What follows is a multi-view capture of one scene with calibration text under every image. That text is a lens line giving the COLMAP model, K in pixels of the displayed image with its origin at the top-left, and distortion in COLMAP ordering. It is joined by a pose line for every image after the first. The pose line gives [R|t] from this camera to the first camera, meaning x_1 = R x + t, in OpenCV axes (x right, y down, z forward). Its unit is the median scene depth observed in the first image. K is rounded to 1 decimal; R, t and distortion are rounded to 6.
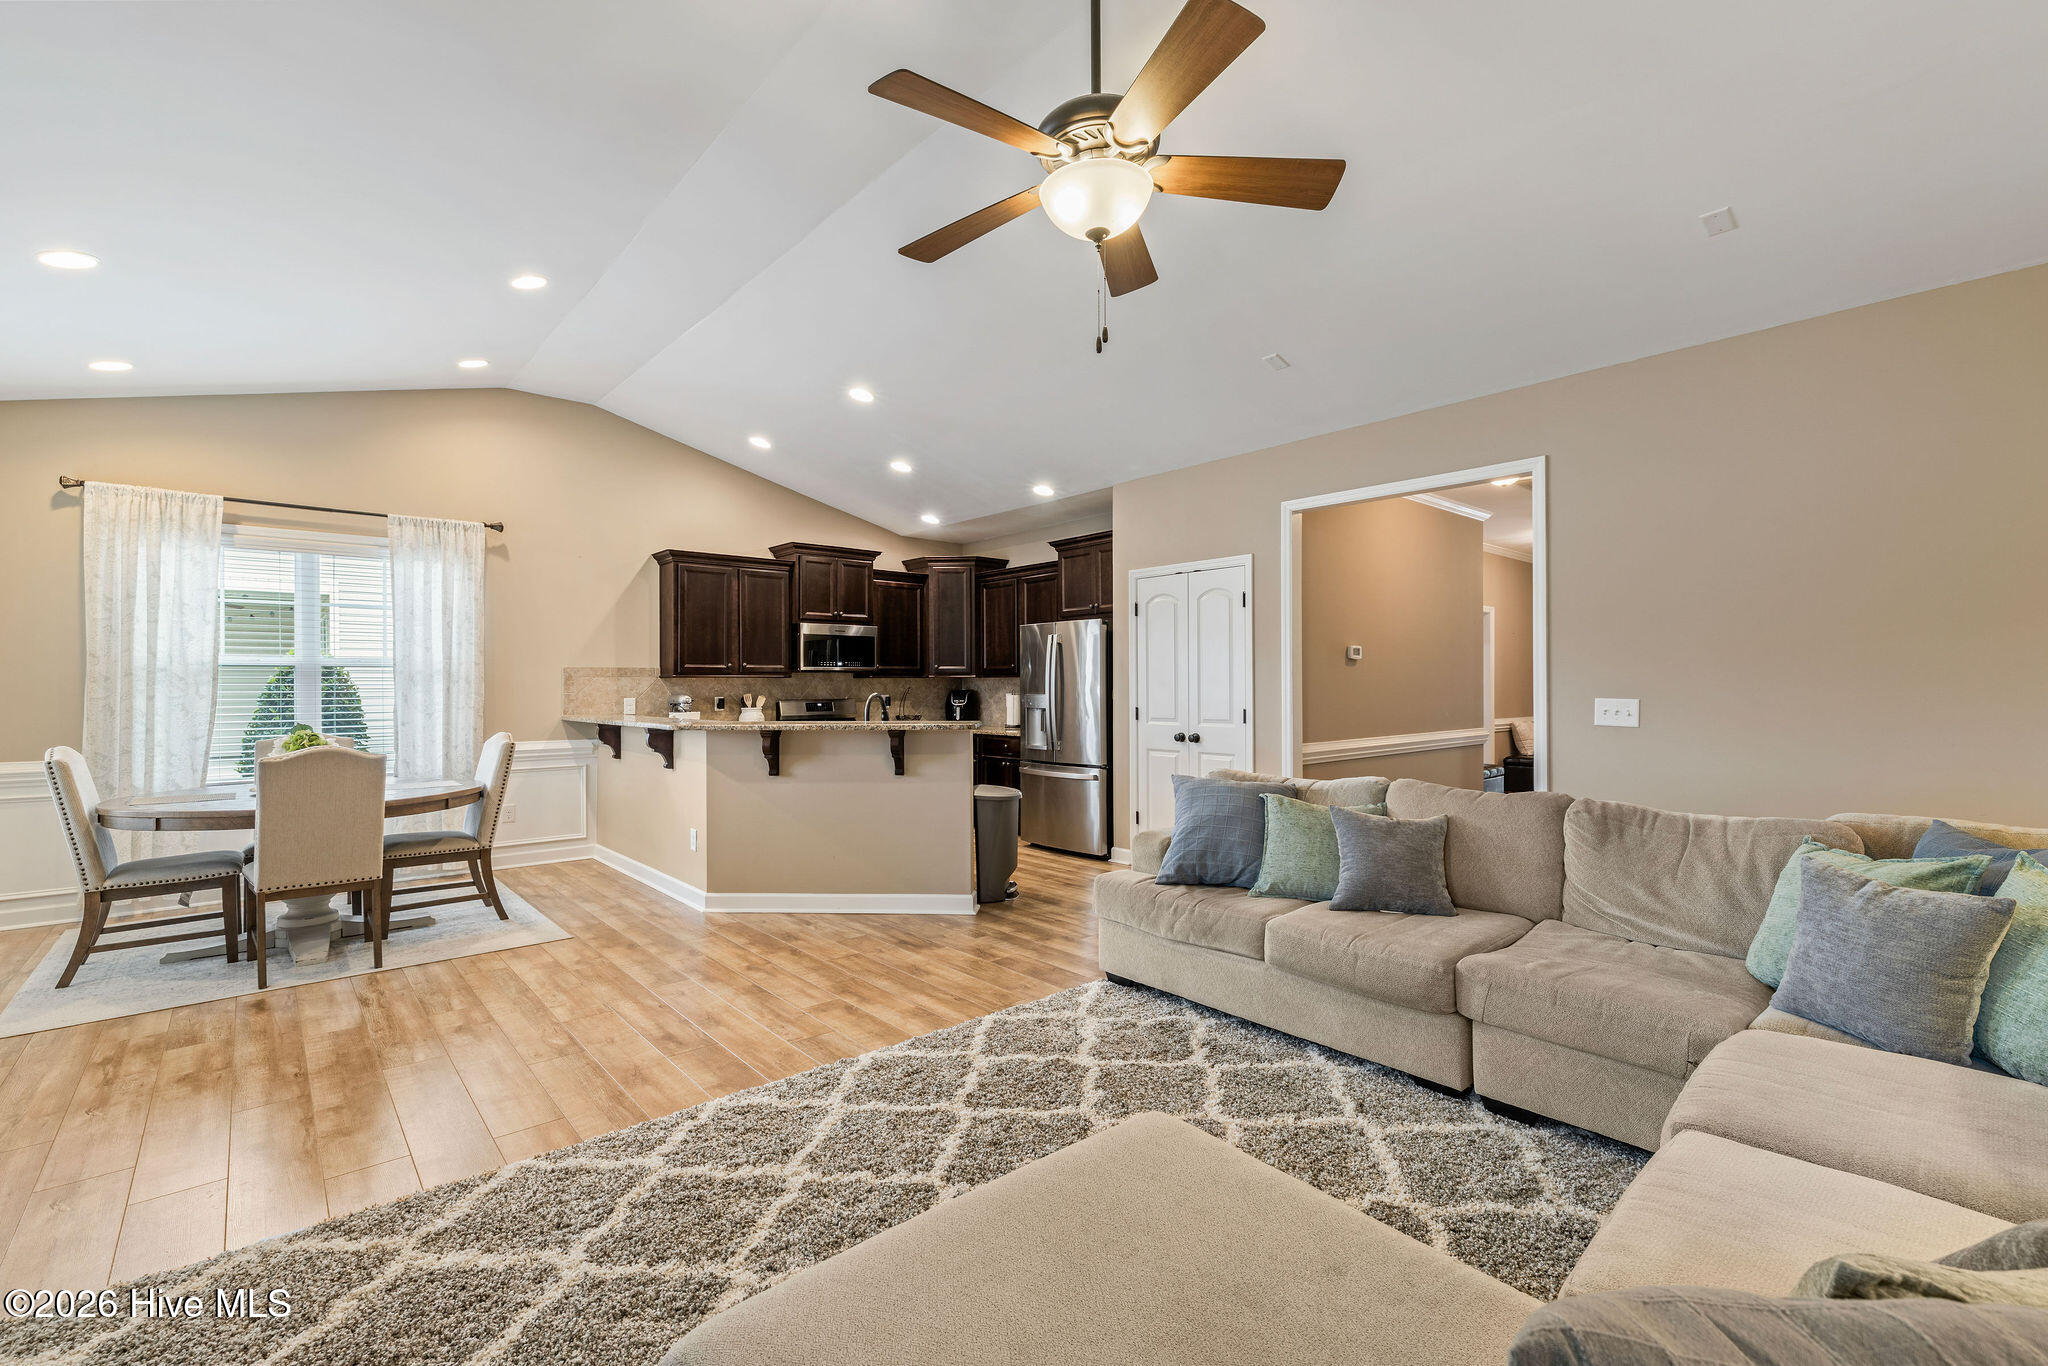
lens RADIAL K [[884.0, 0, 1024.0], [0, 884.0, 683.0], [0, 0, 1]] dist [0.004456, -0.000298]
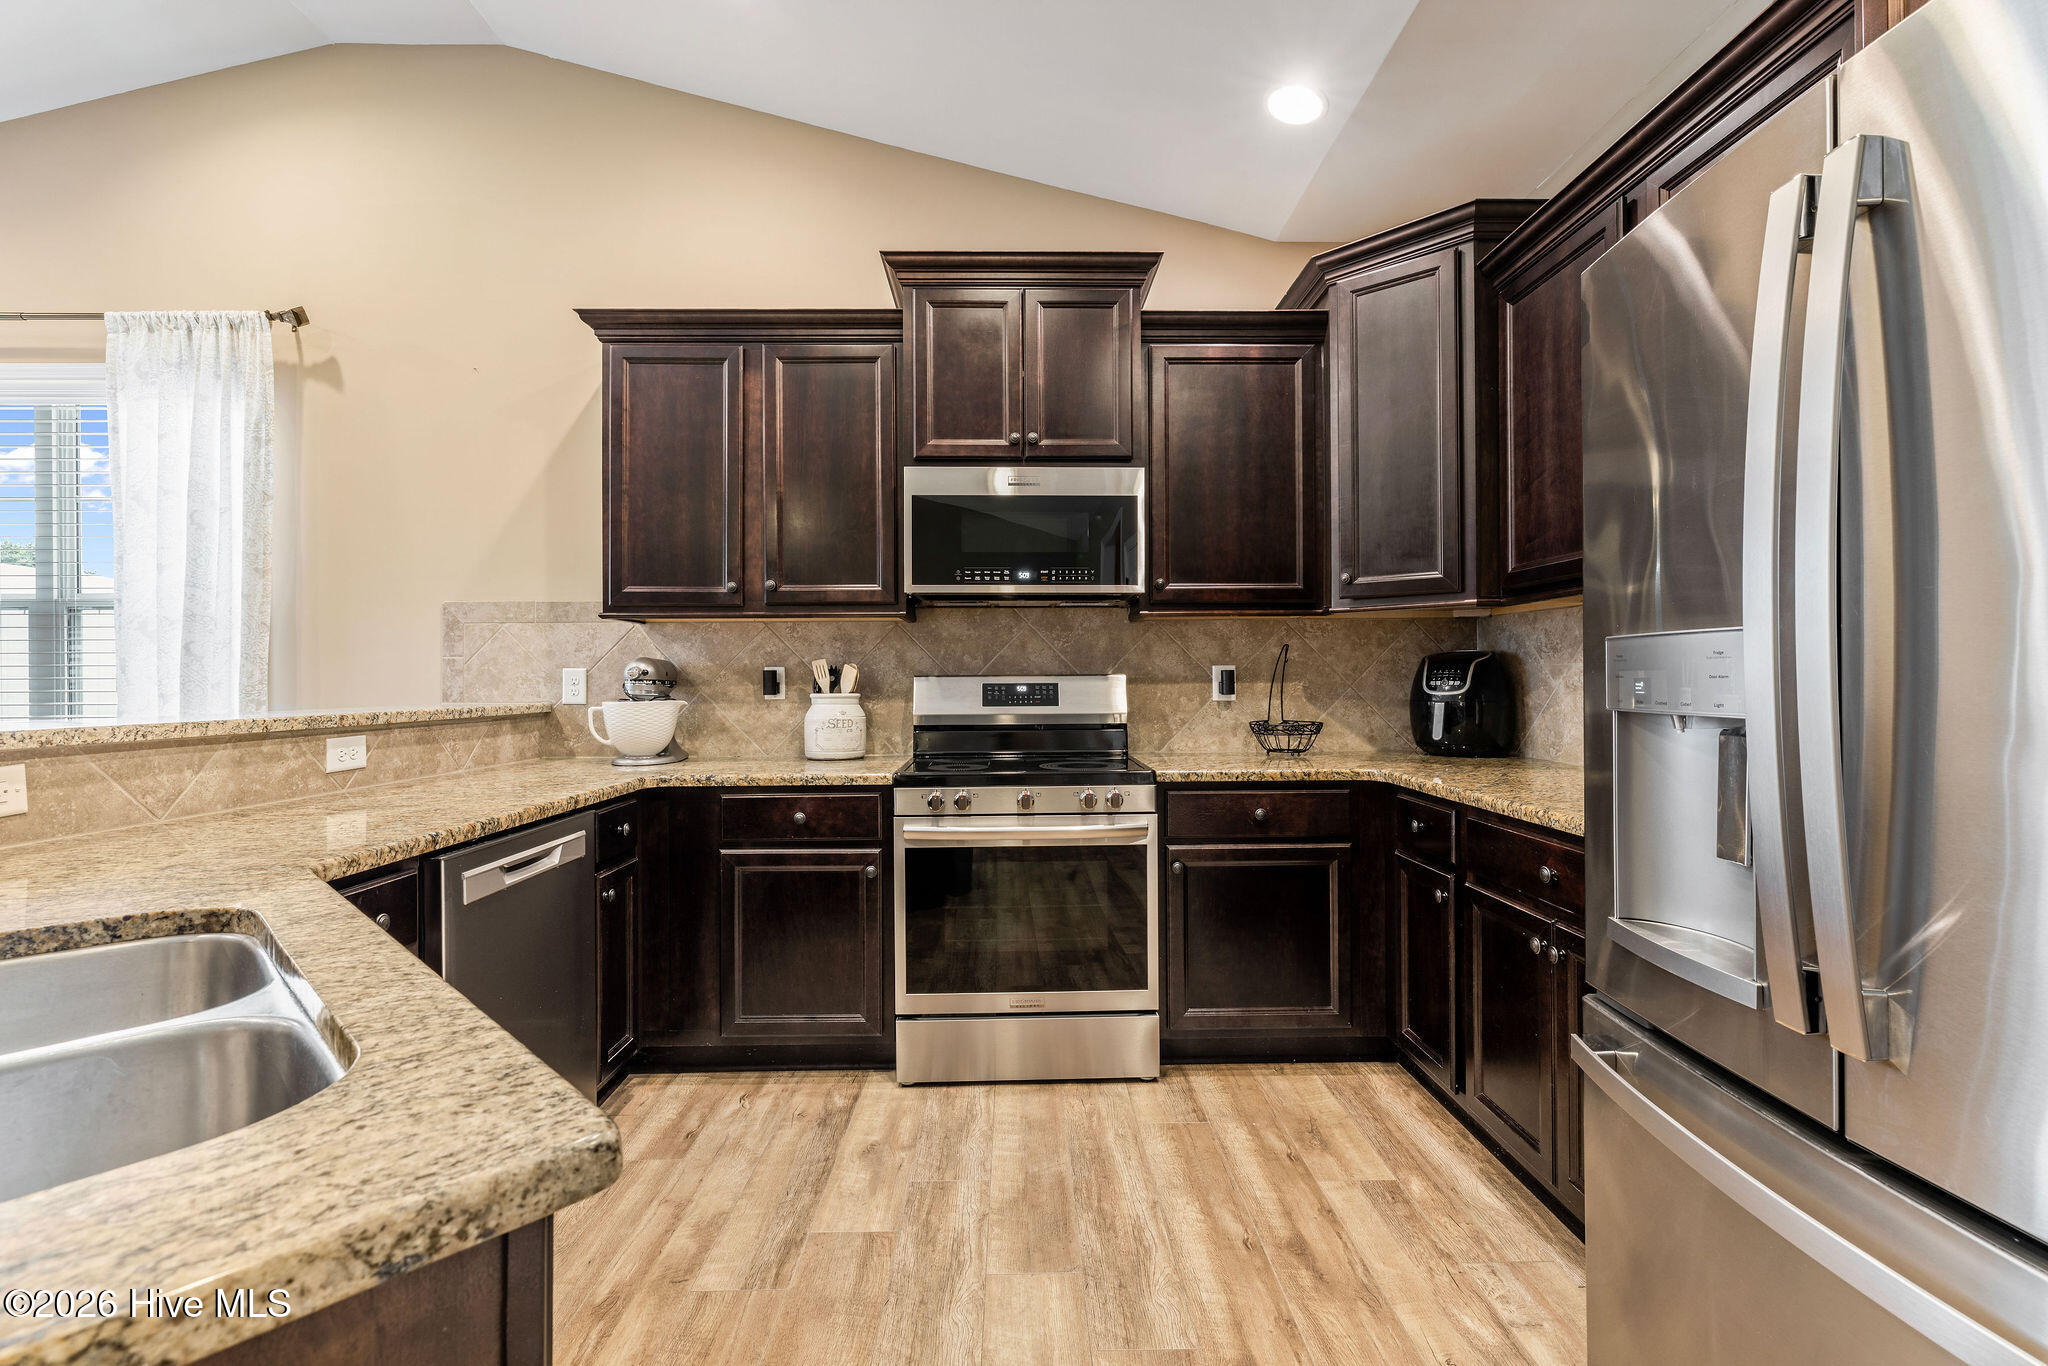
lens RADIAL K [[877.9, 0, 1024.5], [0, 877.9, 676.0], [0, 0, 1]] dist [0.002413, 0.000455]
pose [[0.761273, 0.000804, -0.648431, 0.033219], [0.002494, 0.999988, 0.004168, 0.024163], [0.648427, -0.004791, 0.761262, 0.980114]]
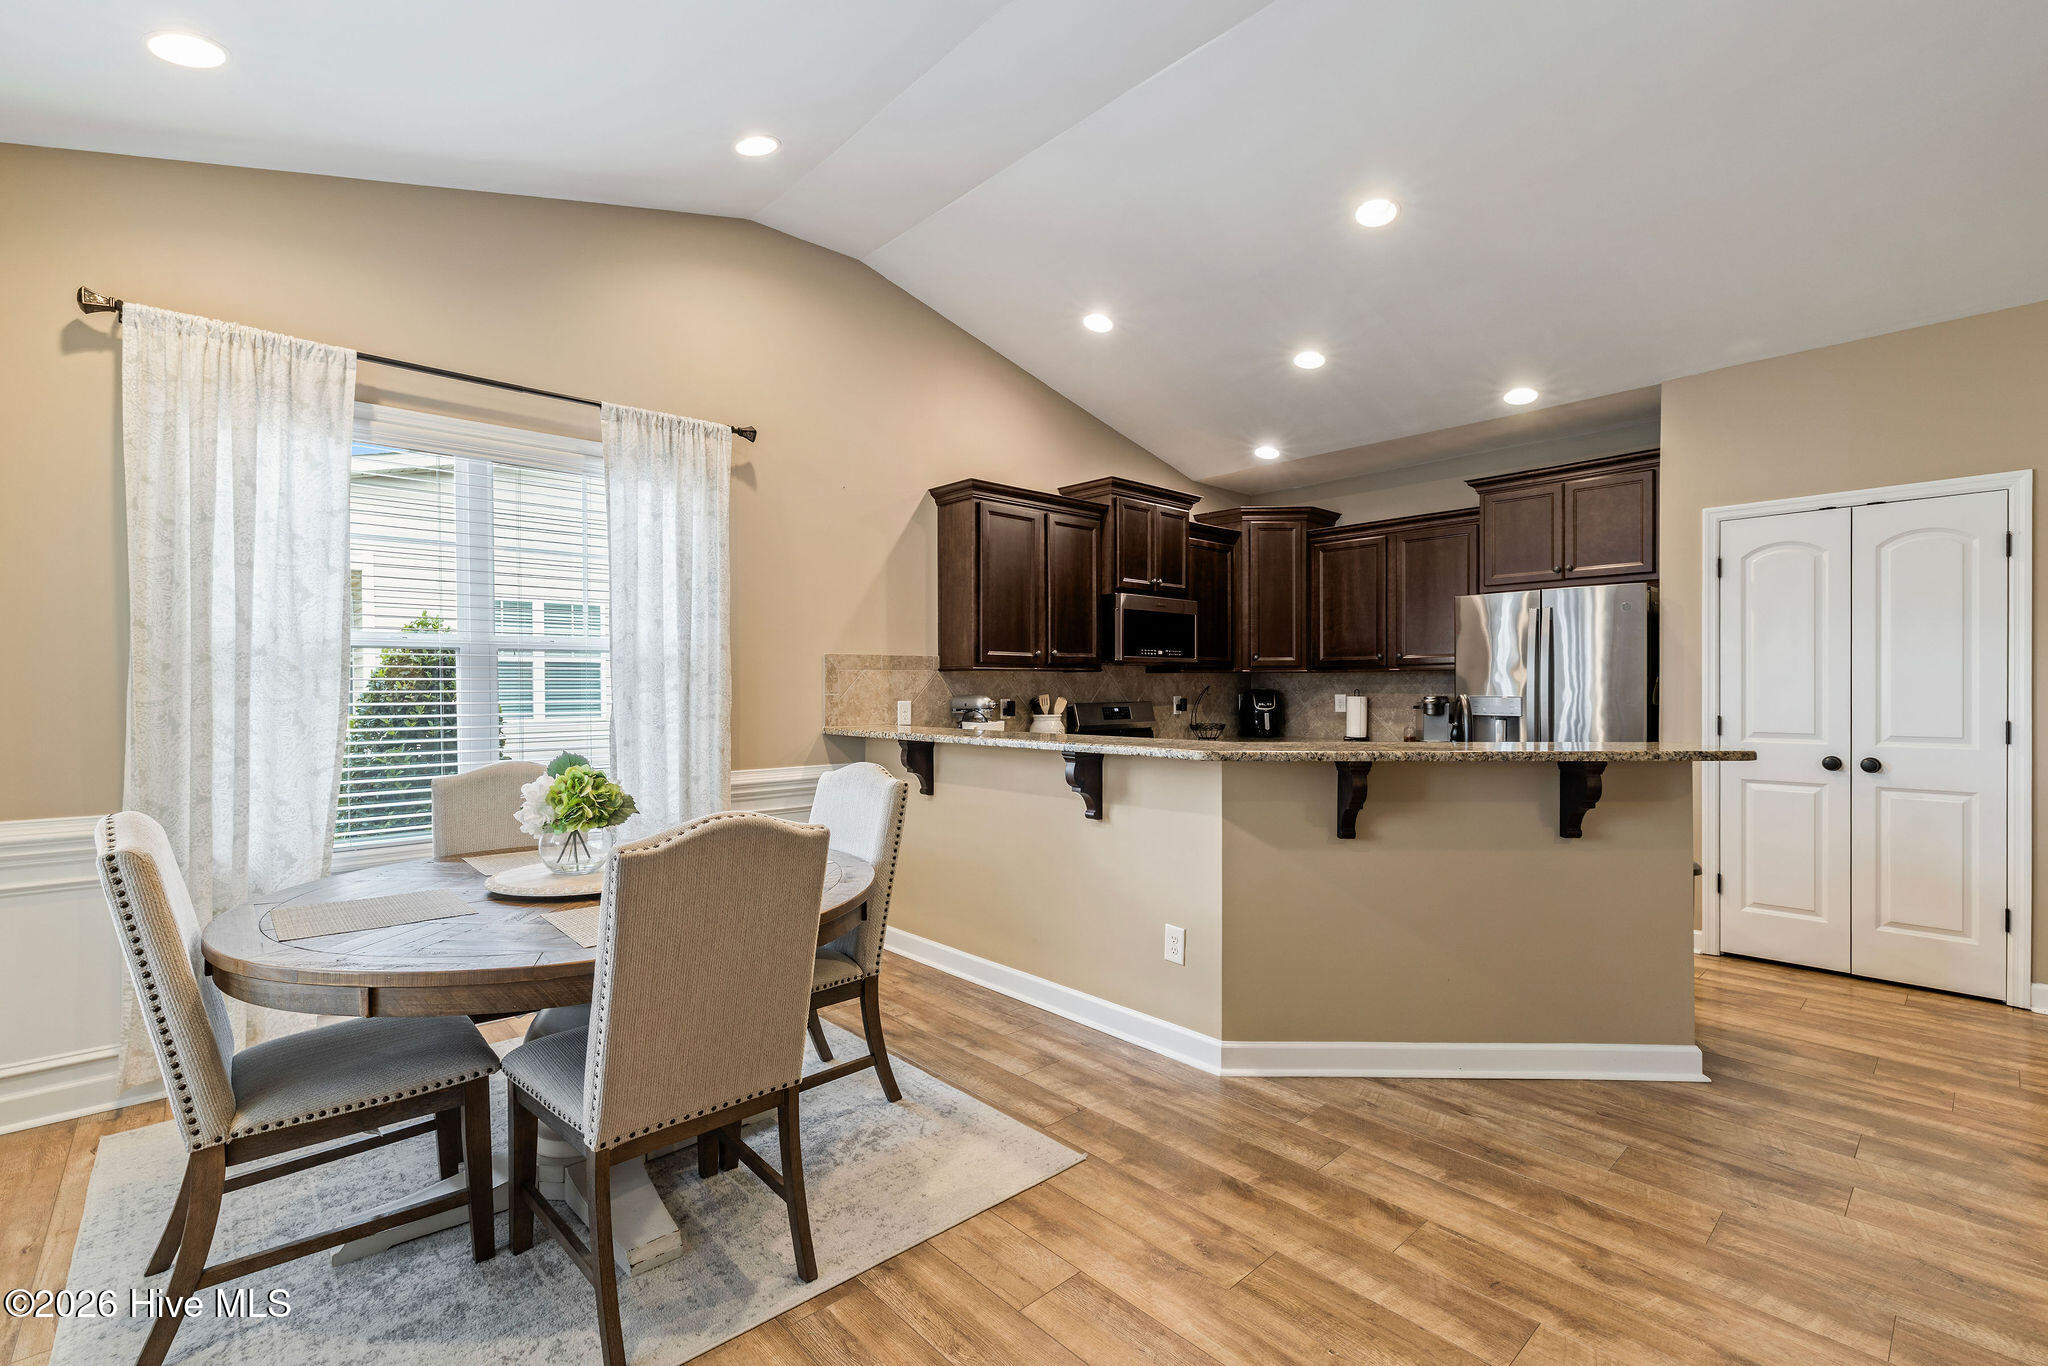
lens RADIAL K [[899.9, 0, 1019.6], [0, 899.9, 692.6], [0, 0, 1]] dist [-0.000105, 0.000673]
pose [[0.999756, 0.001214, 0.022042, -0.454158], [-0.001461, 0.999936, 0.011184, 0.003625], [-0.022027, -0.011213, 0.999694, 0.378774]]
